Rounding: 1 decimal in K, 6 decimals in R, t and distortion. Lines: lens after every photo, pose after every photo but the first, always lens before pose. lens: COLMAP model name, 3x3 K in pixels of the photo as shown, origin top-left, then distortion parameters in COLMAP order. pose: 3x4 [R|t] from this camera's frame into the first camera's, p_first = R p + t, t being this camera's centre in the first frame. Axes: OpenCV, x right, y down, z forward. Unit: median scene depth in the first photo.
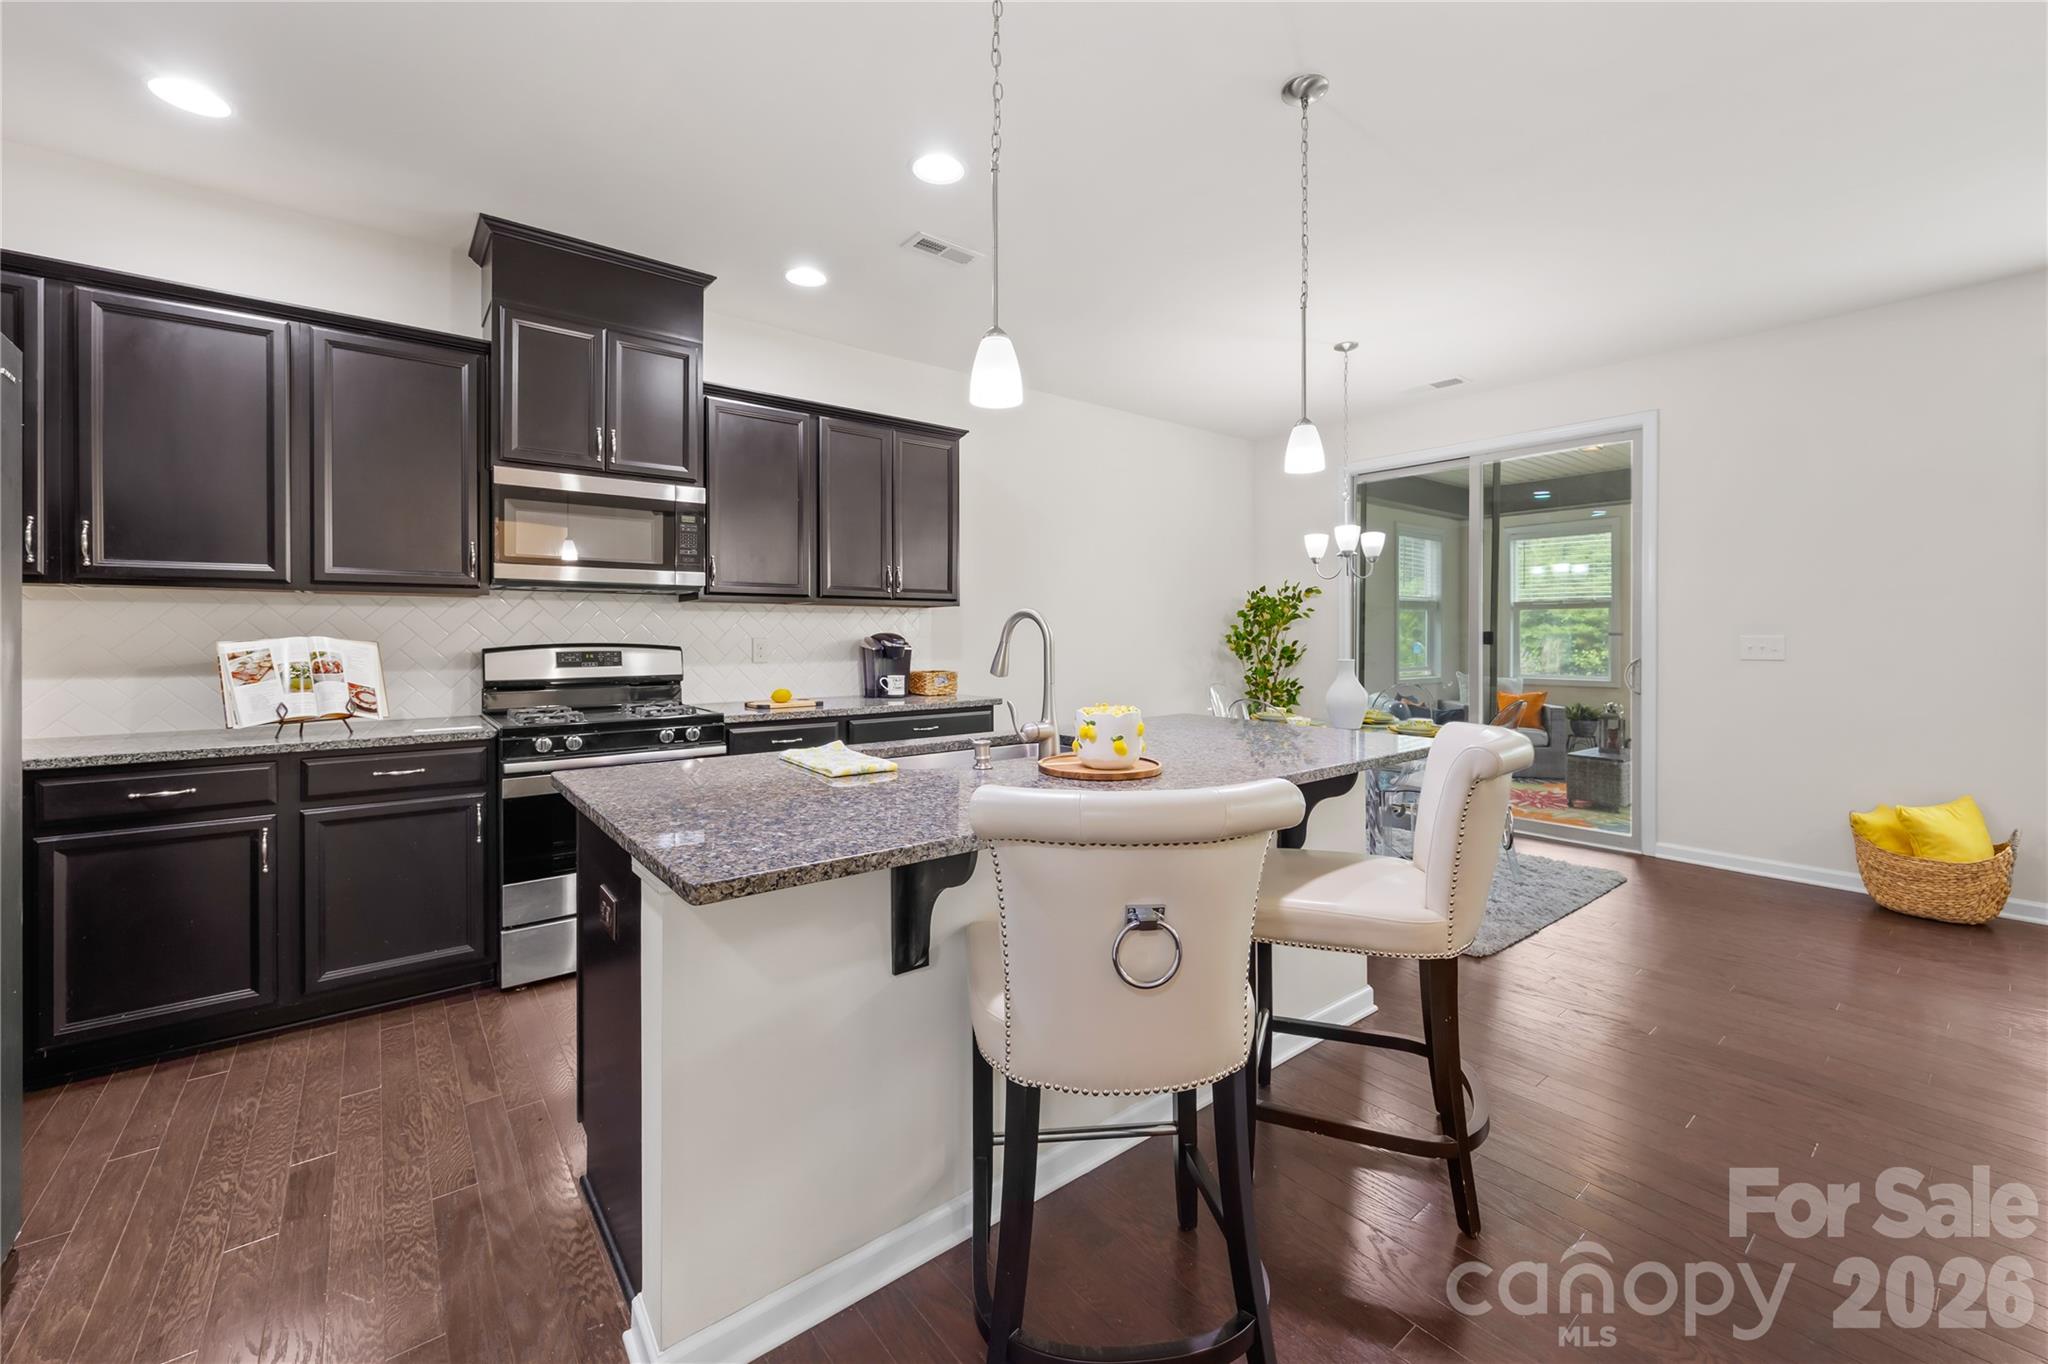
lens RADIAL K [[817.0, 0, 1030.7], [0, 817.0, 640.0], [0, 0, 1]] dist [0.000738, -0.001172]
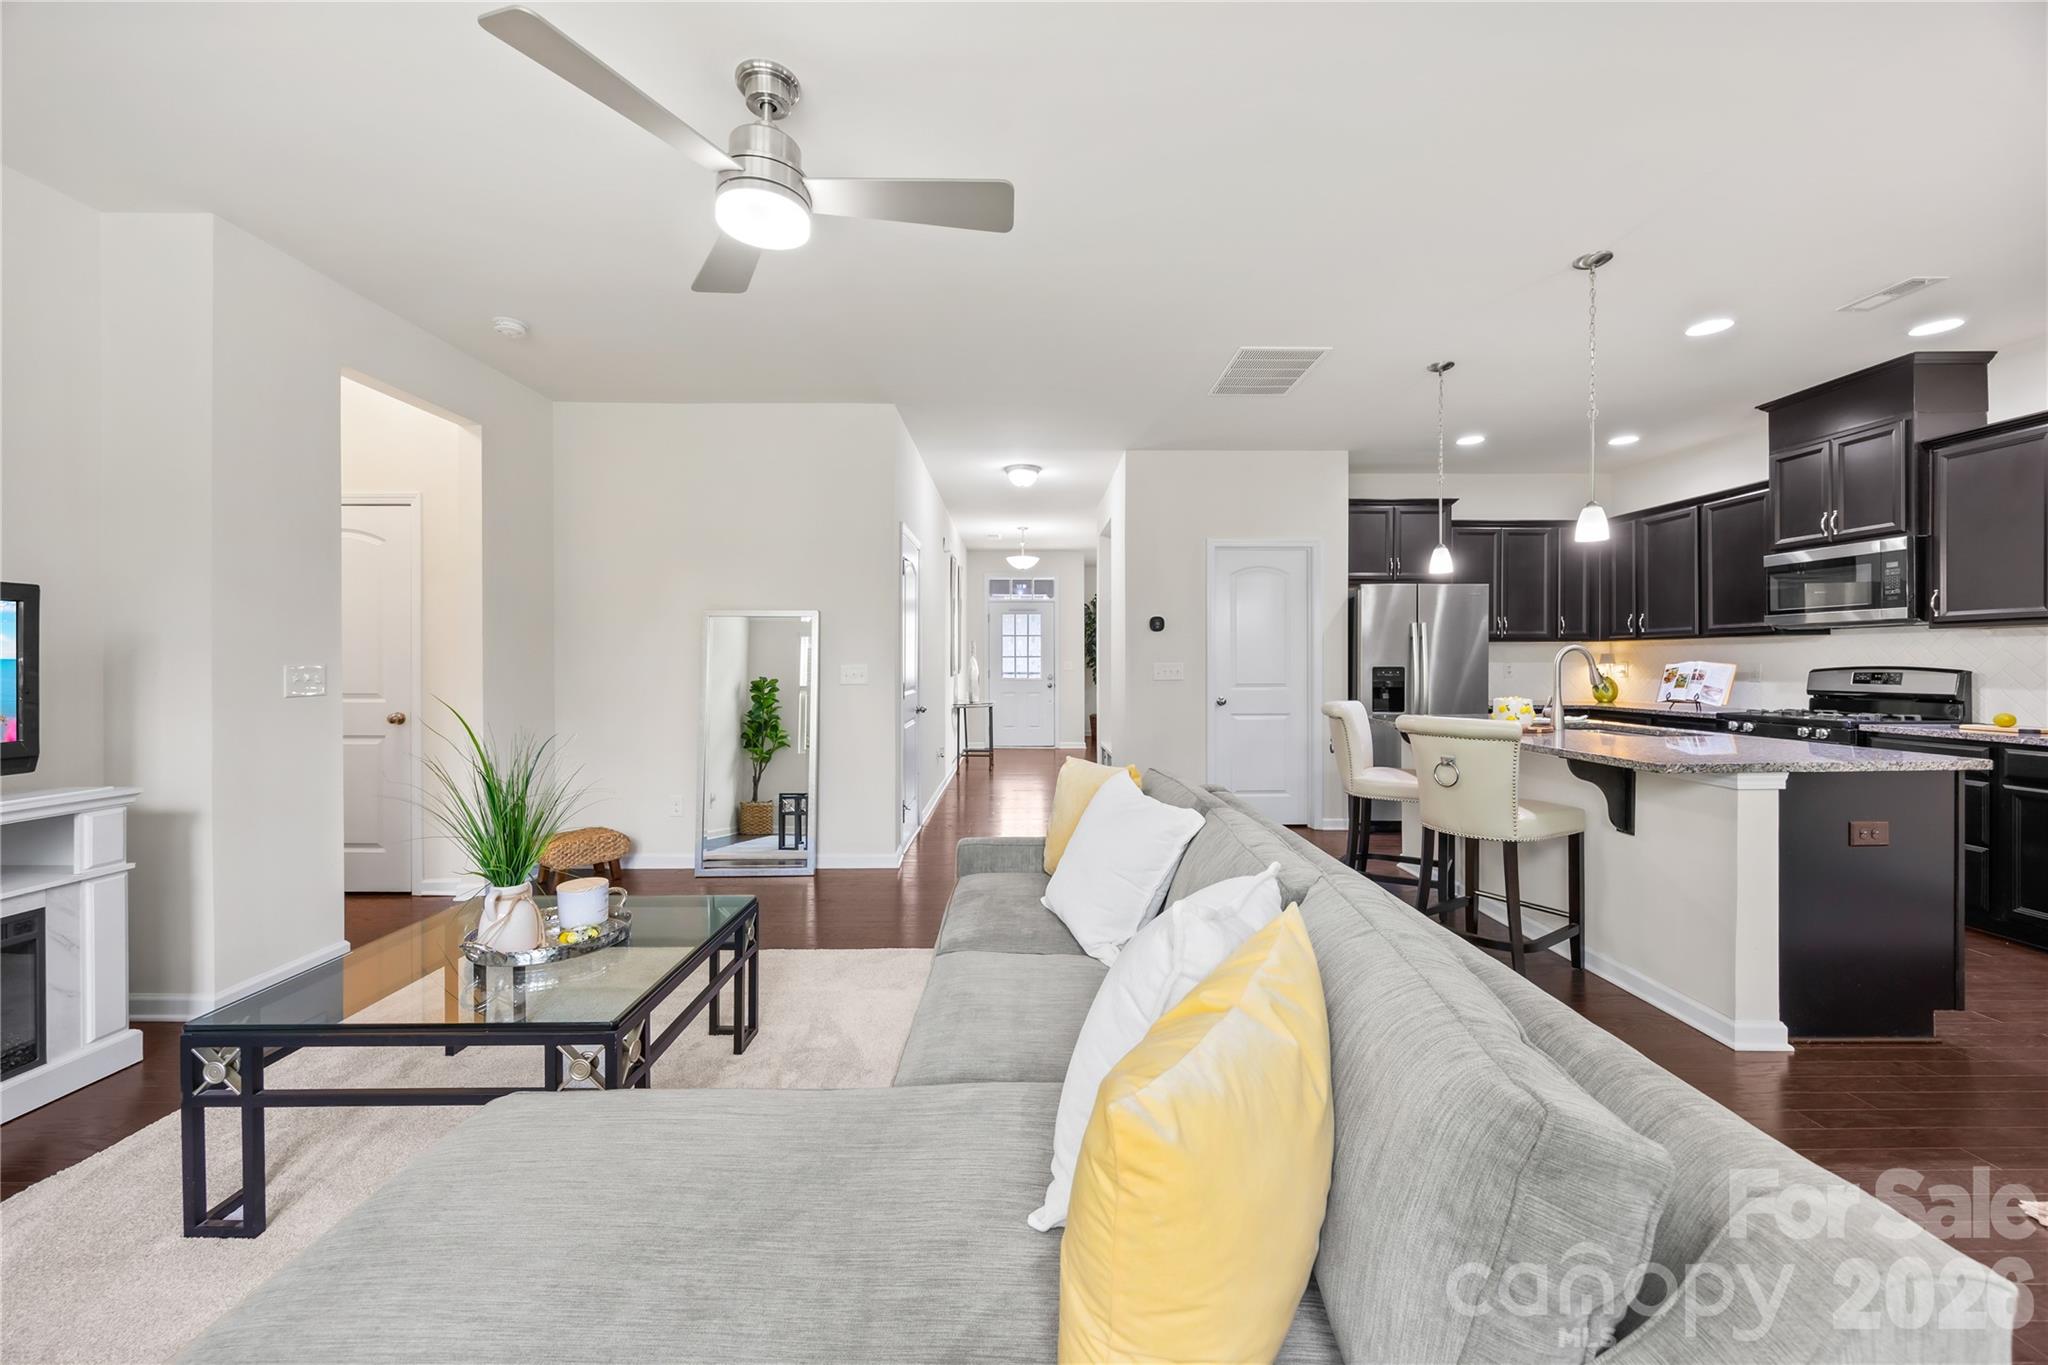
lens RADIAL K [[782.8, 0, 1025.7], [0, 782.8, 666.1], [0, 0, 1]] dist [-0.004607, 0.000698]
pose [[-0.624238, 0.004649, -0.781221, 1.268502], [-0.002002, 0.999969, 0.007551, -0.002624], [0.781232, 0.006278, -0.624209, 0.702214]]
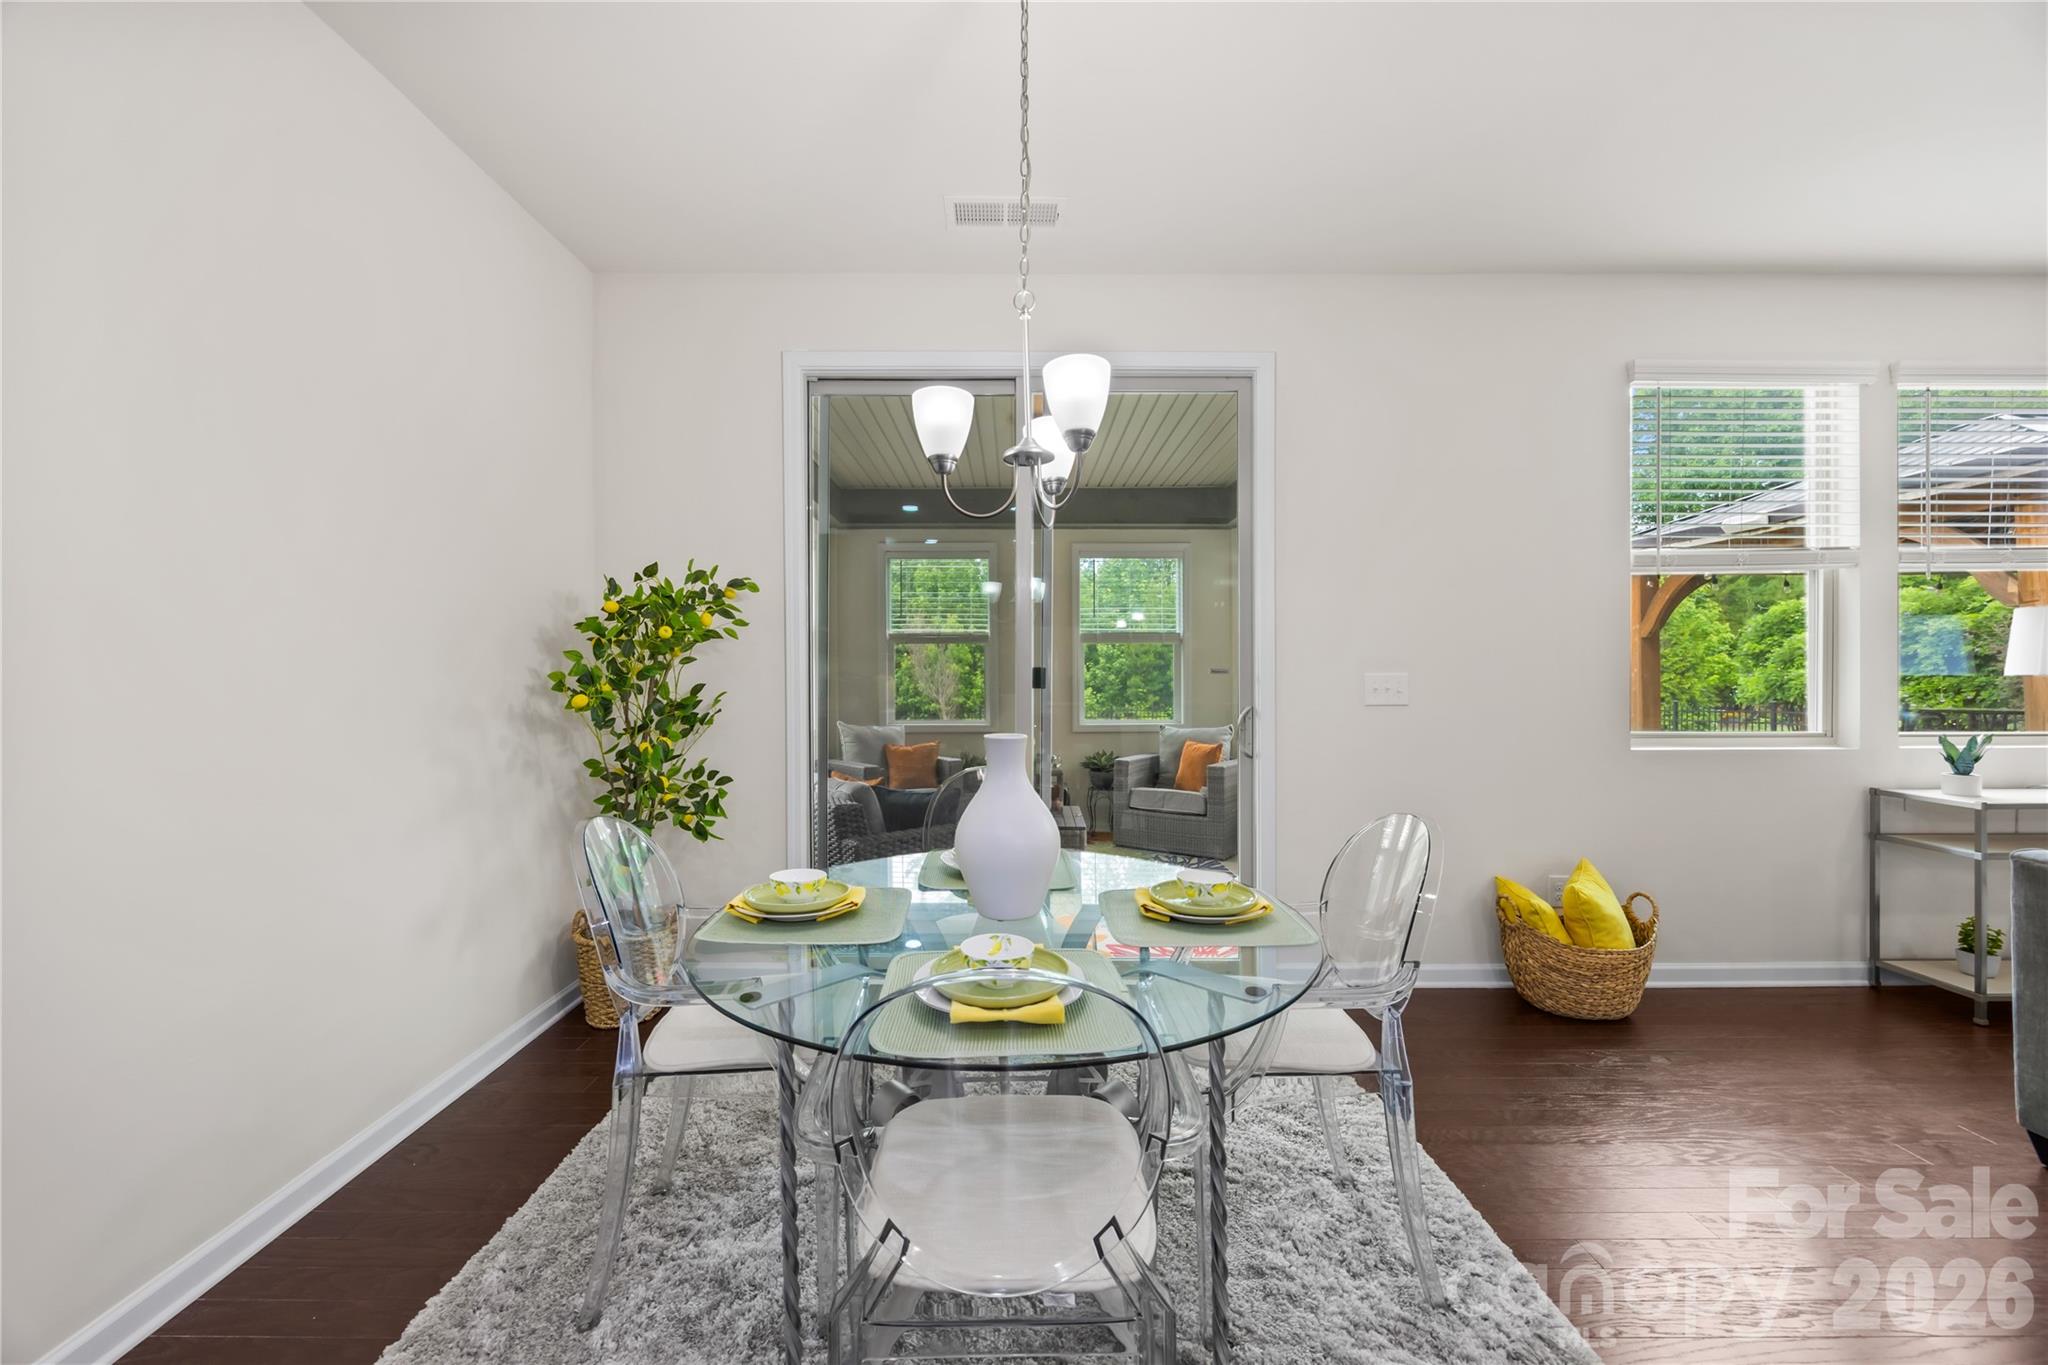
lens RADIAL K [[782.8, 0, 1014.8], [0, 782.8, 680.7], [0, 0, 1]] dist [-0.004607, 0.000698]
pose [[0.630274, -0.006765, 0.776344, 0.128530], [0.005241, 0.999976, 0.004458, -0.004161], [-0.776355, 0.001259, 0.630294, 0.963934]]
